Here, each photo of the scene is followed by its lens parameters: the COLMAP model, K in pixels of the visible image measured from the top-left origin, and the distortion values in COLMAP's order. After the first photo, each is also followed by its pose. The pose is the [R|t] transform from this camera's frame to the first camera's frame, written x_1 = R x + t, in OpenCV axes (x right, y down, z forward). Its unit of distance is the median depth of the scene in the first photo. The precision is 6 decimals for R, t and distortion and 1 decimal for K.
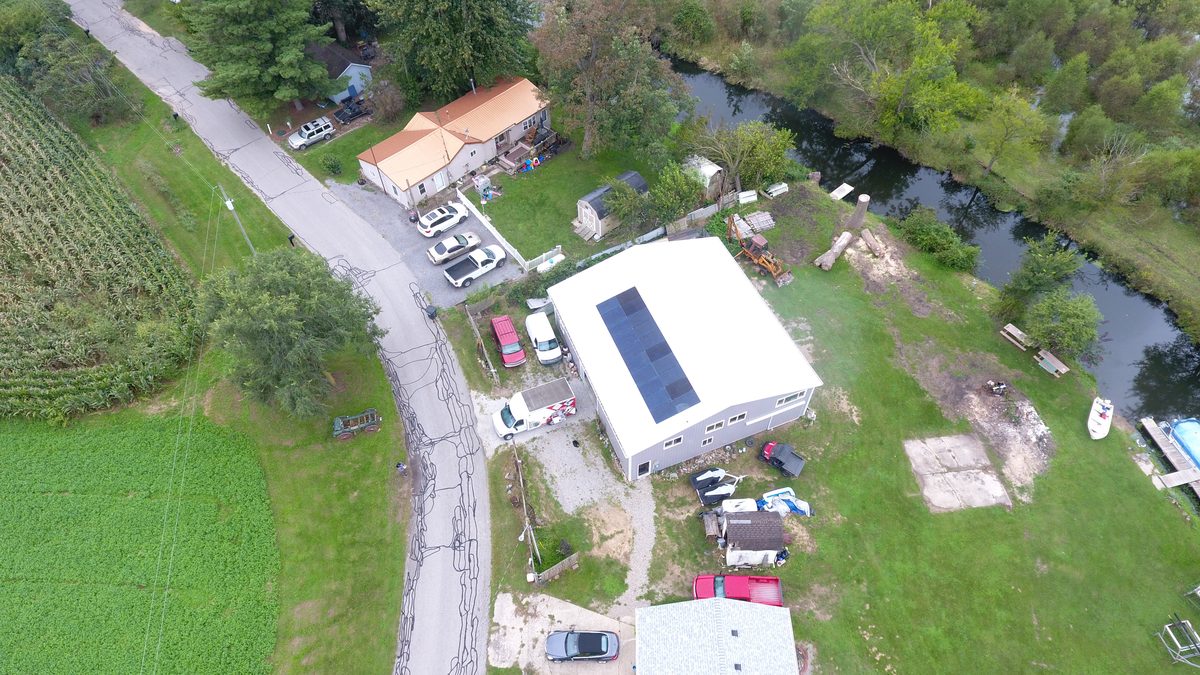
lens RADIAL K [[696.0, 0, 597.8], [0, 696.0, 335.9], [0, 0, 1]] dist [-0.006552, -0.001153]
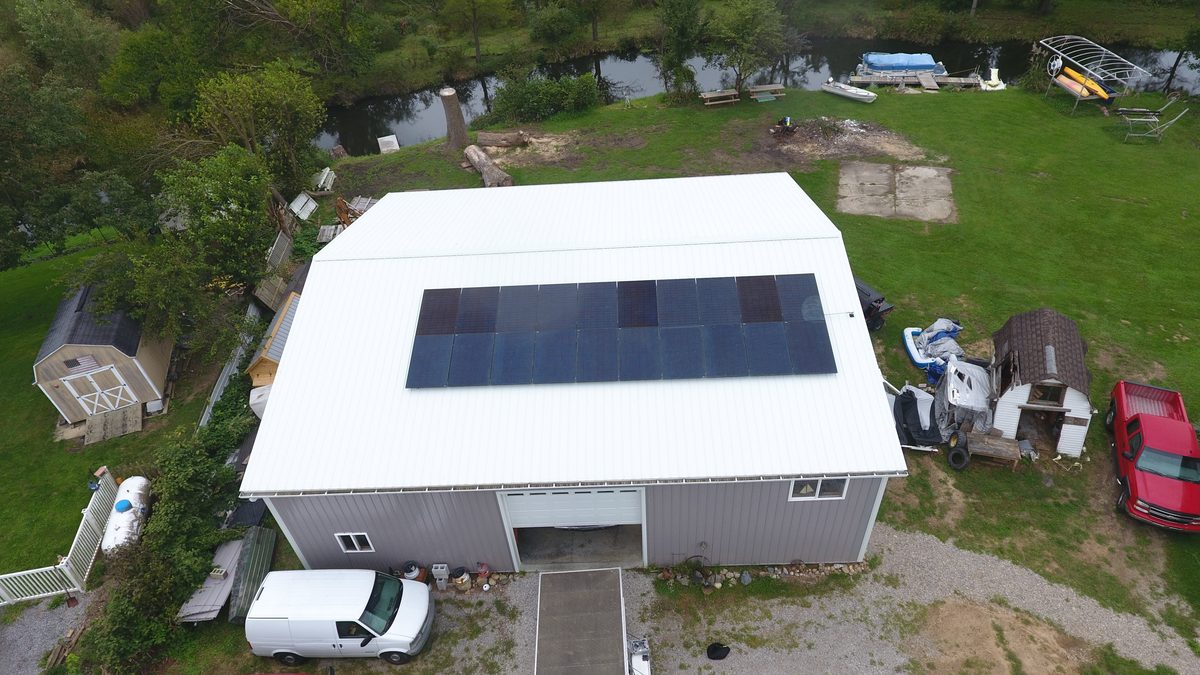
lens RADIAL K [[696.0, 0, 604.4], [0, 696.0, 341.5], [0, 0, 1]] dist [-0.006552, -0.001153]
pose [[0.373324, -0.594934, 0.711816, -0.211846], [0.758036, 0.637954, 0.135636, -0.032572], [-0.534800, 0.488946, 0.689145, 0.740029]]
